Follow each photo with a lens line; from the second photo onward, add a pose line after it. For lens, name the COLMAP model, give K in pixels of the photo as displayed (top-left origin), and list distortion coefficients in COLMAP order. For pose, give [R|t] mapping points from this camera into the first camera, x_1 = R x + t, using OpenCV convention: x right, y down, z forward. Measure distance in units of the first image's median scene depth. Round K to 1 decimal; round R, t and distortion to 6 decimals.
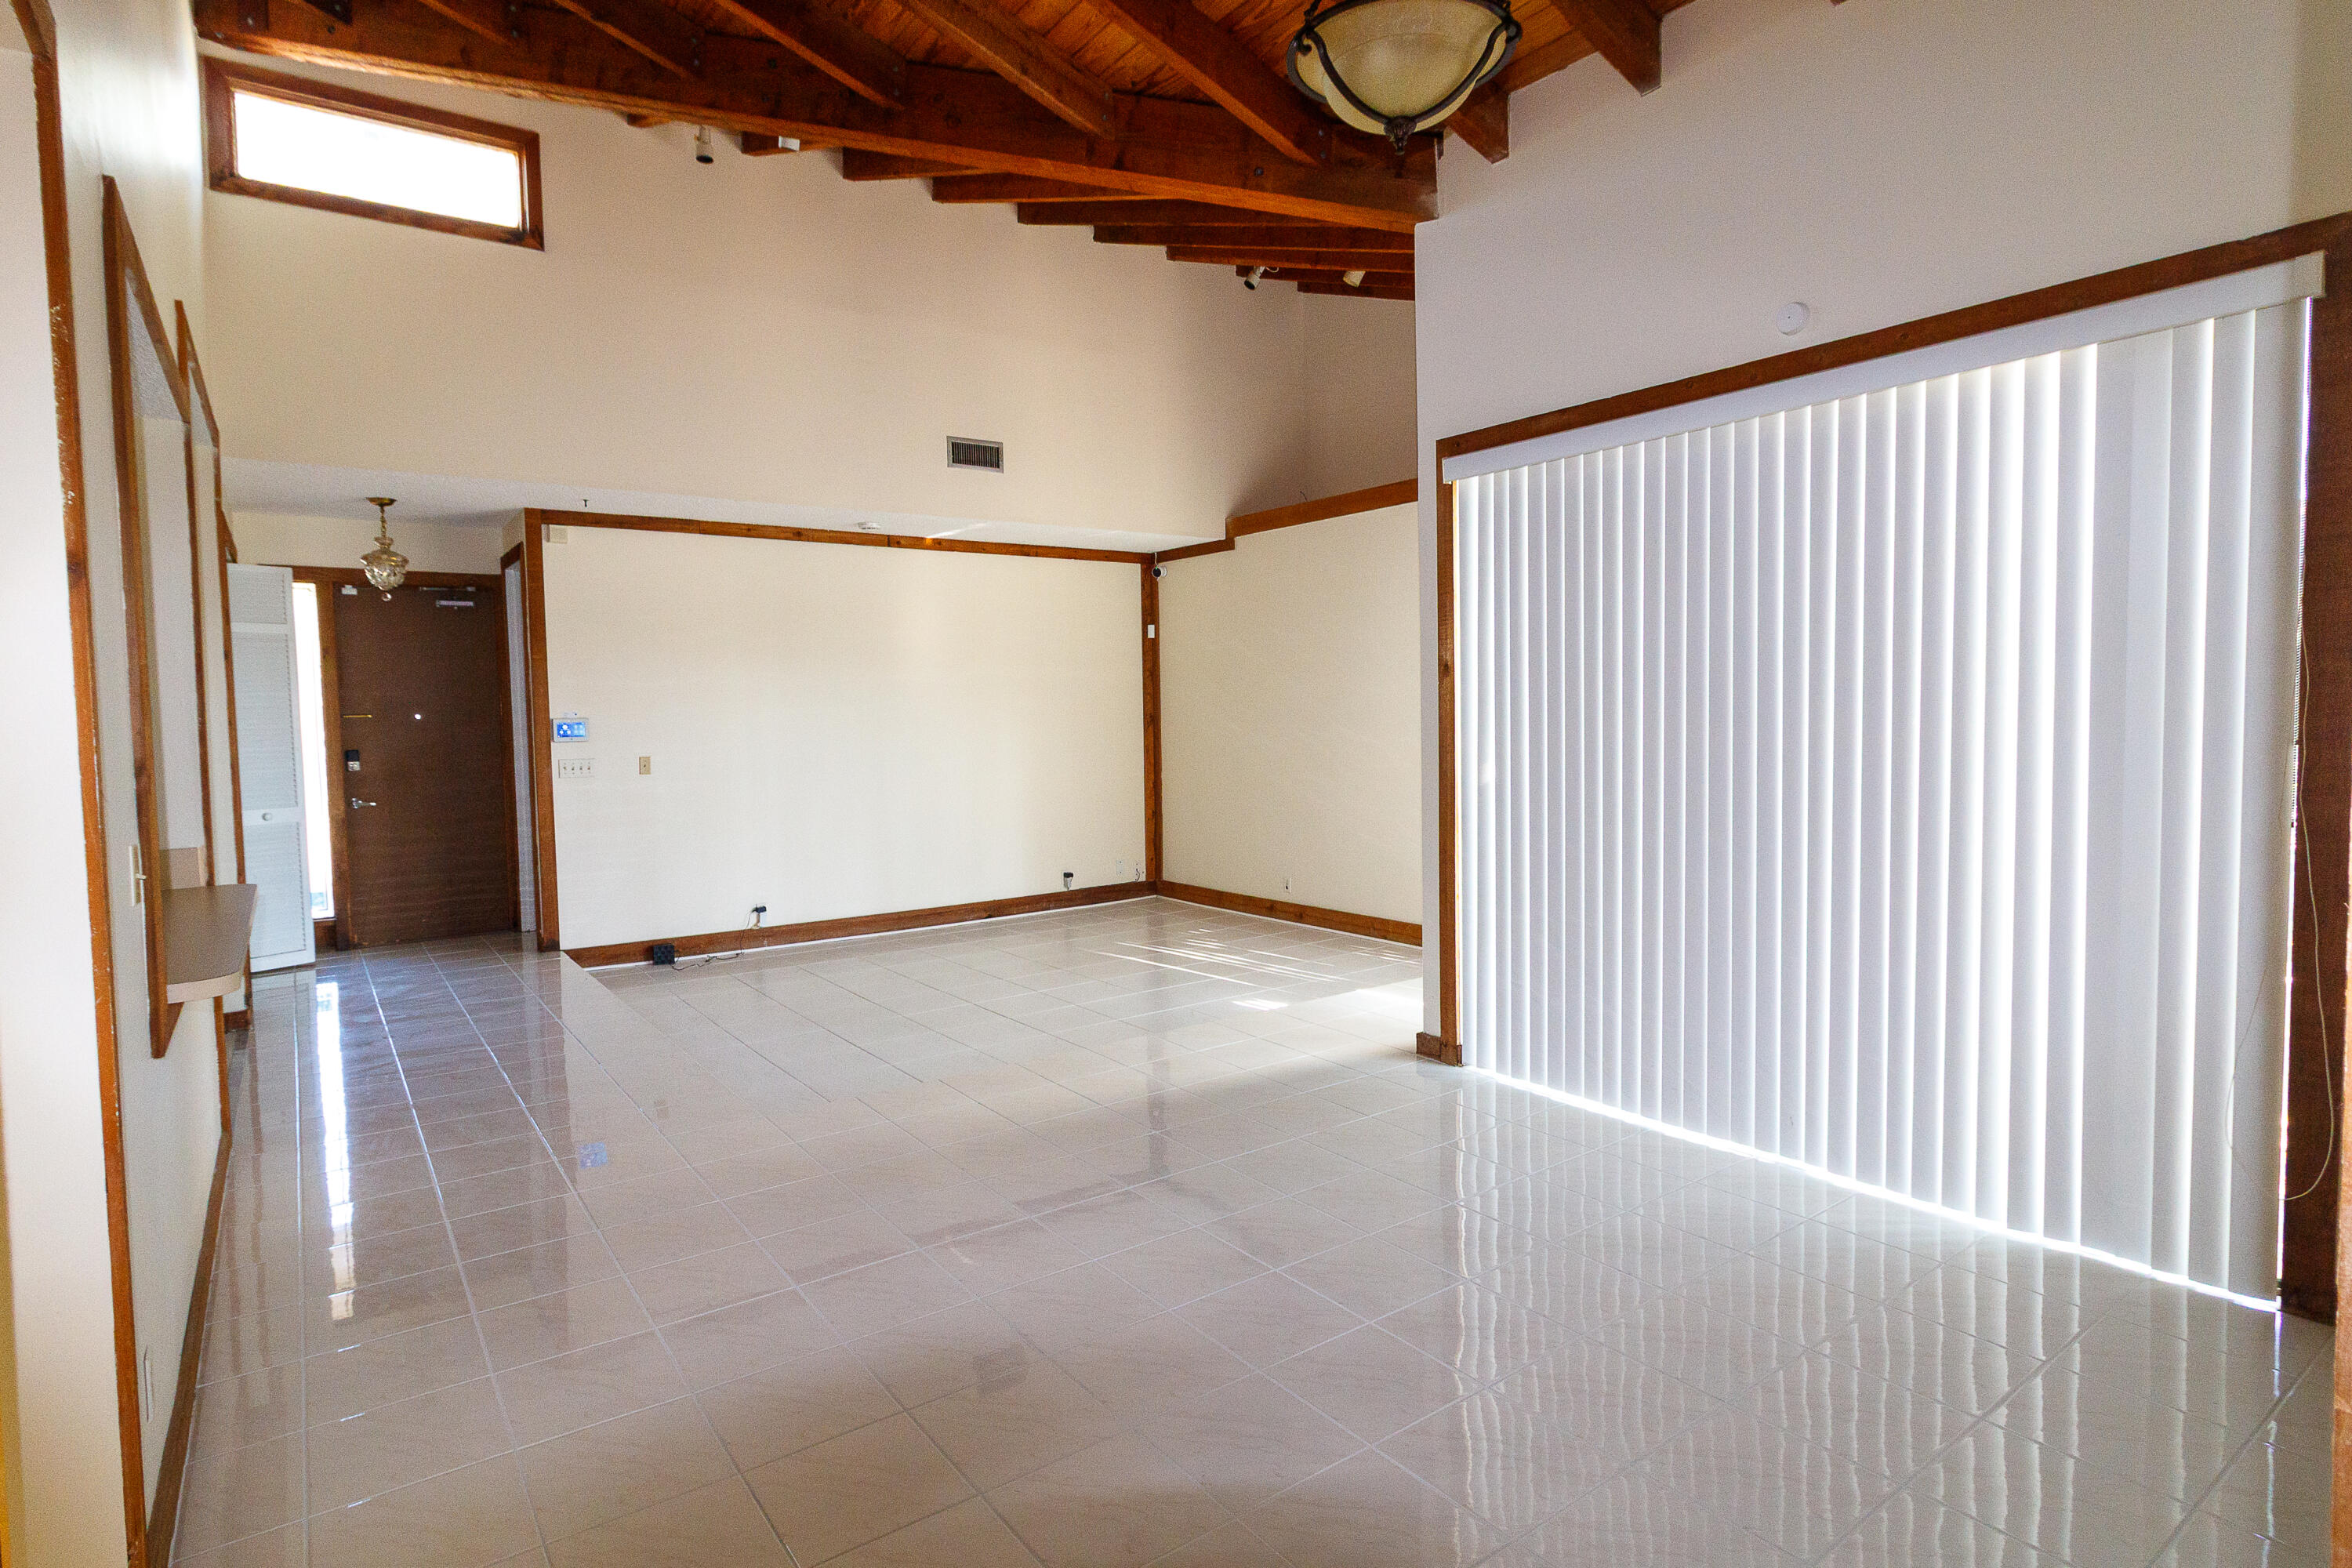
lens RADIAL K [[1211.4, 0, 1177.9], [0, 1211.4, 770.3], [0, 0, 1]] dist [-0.005265, -0.000439]
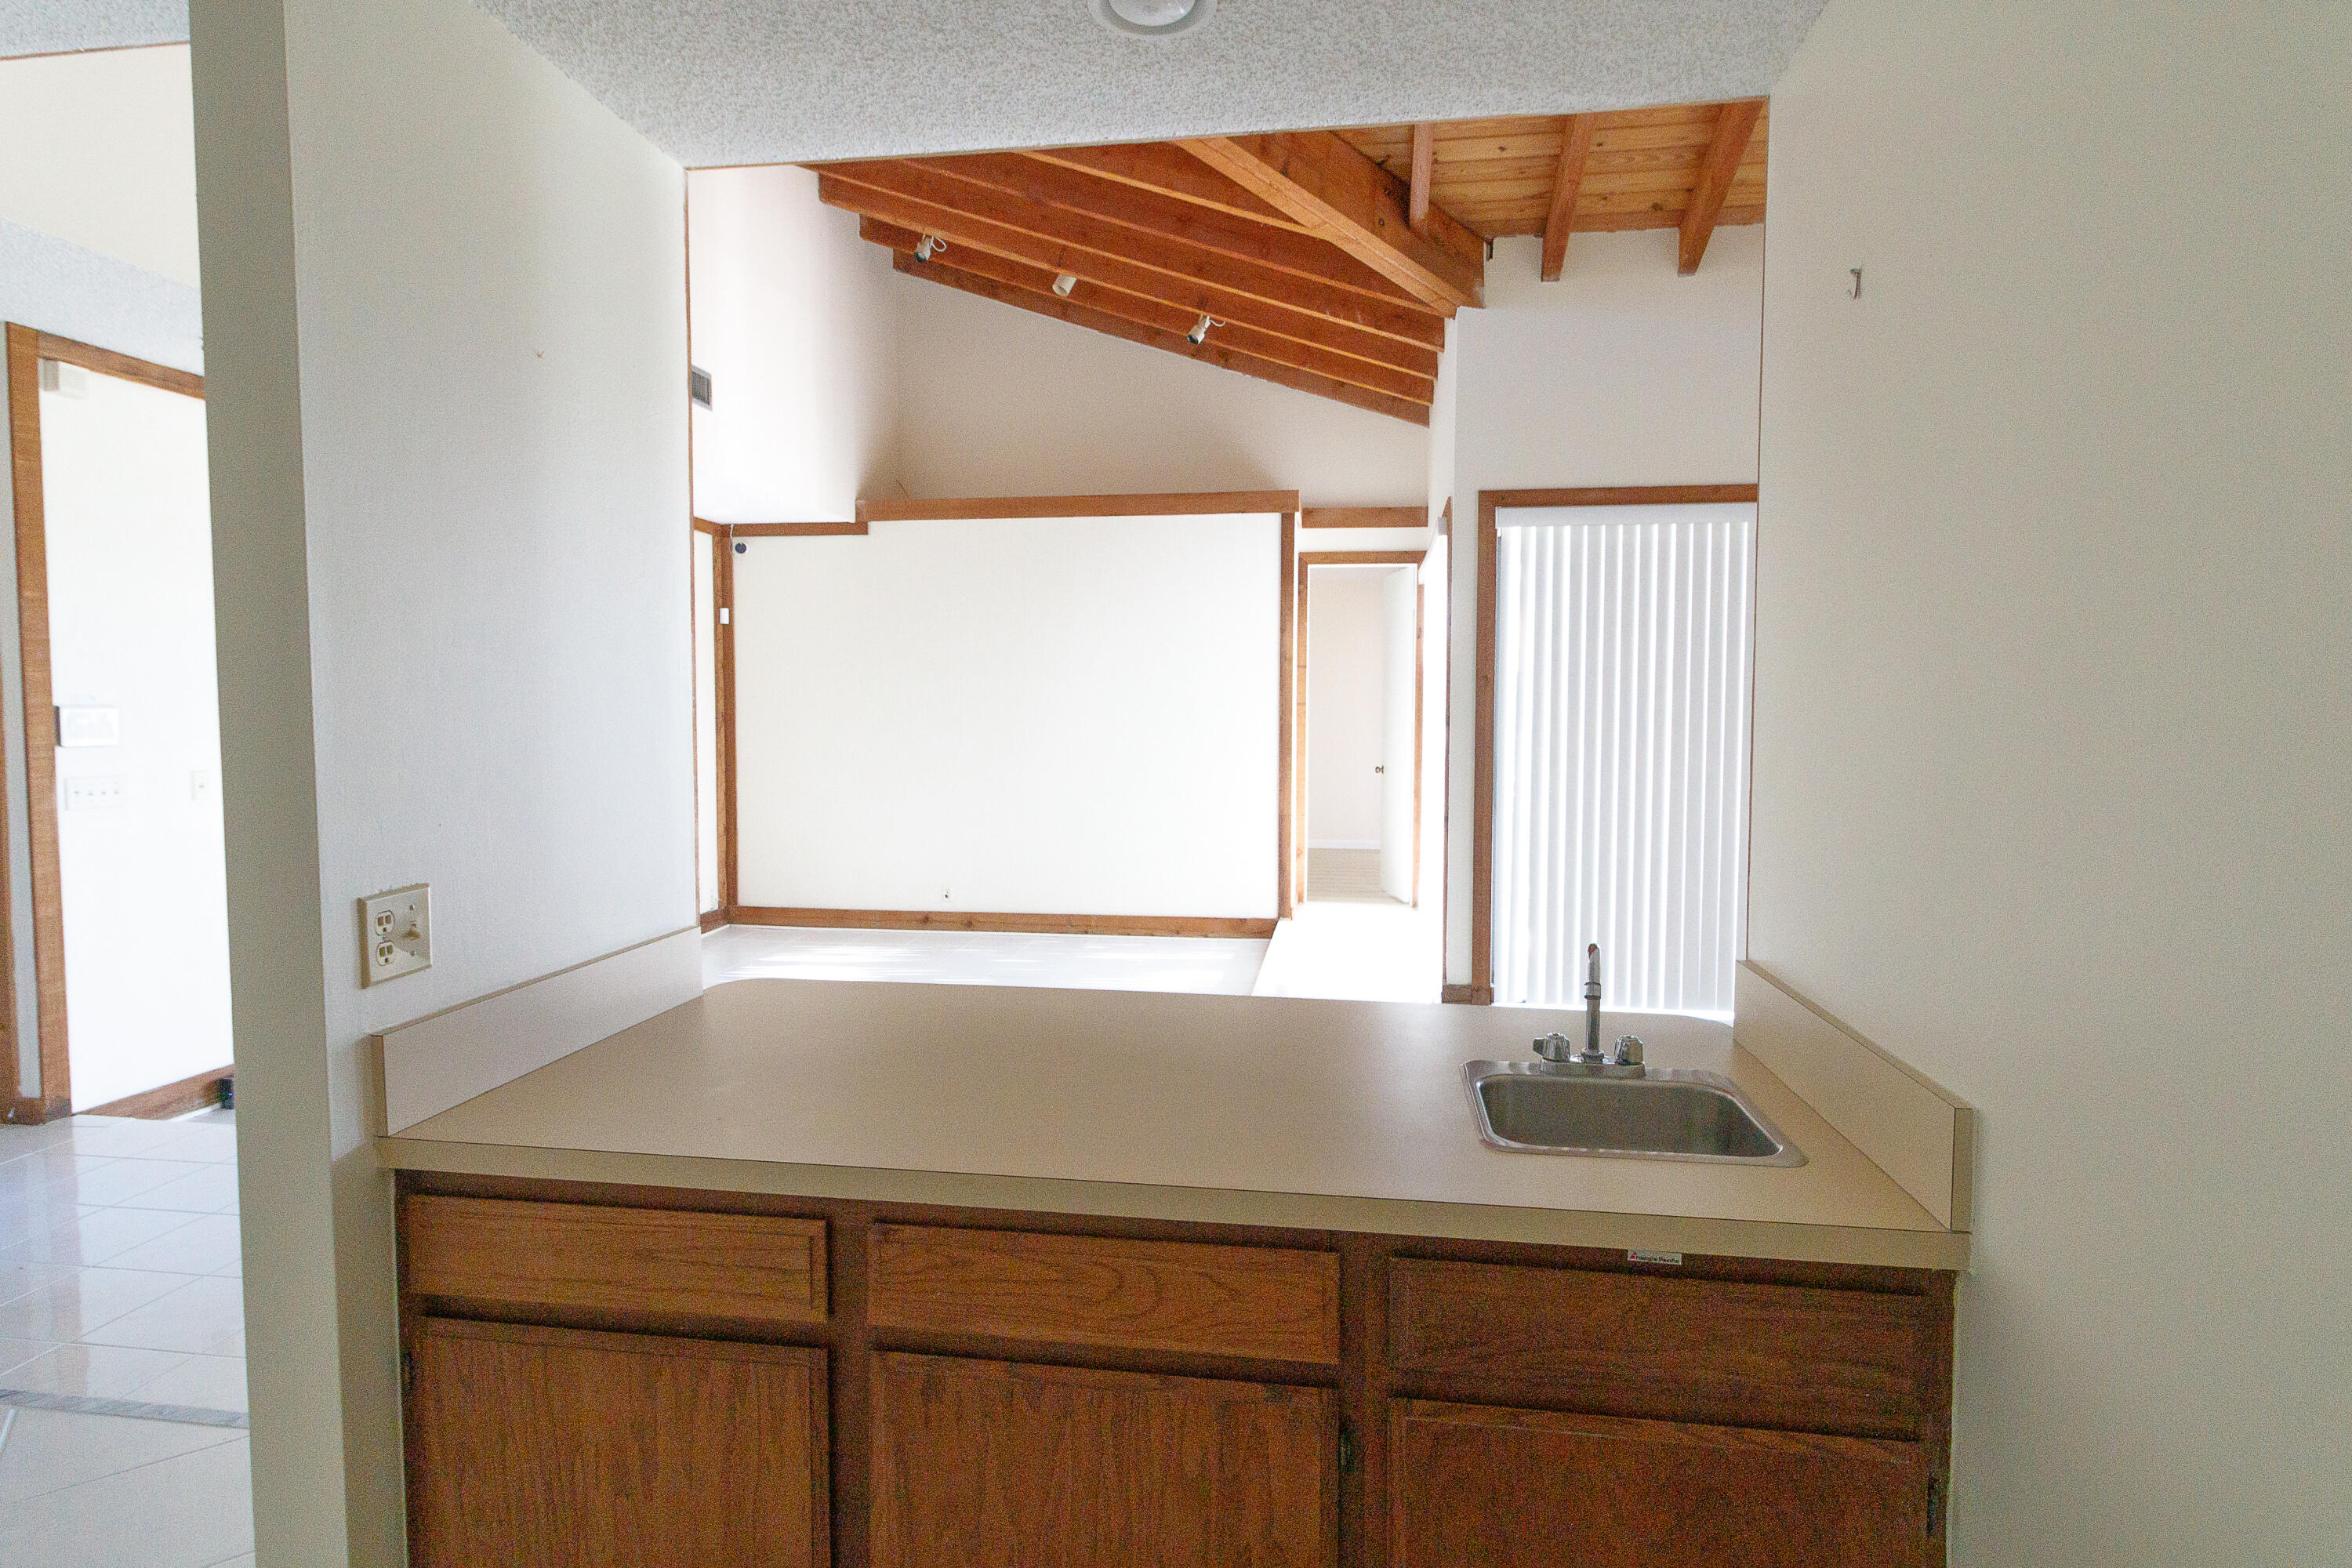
lens RADIAL K [[1223.2, 0, 1177.6], [0, 1223.2, 775.2], [0, 0, 1]] dist [0.006912, 0.000798]
pose [[0.702409, -0.021917, 0.711436, -0.432992], [0.022523, 0.999710, 0.008560, -0.002765], [-0.711417, 0.010011, 0.702699, 0.175595]]
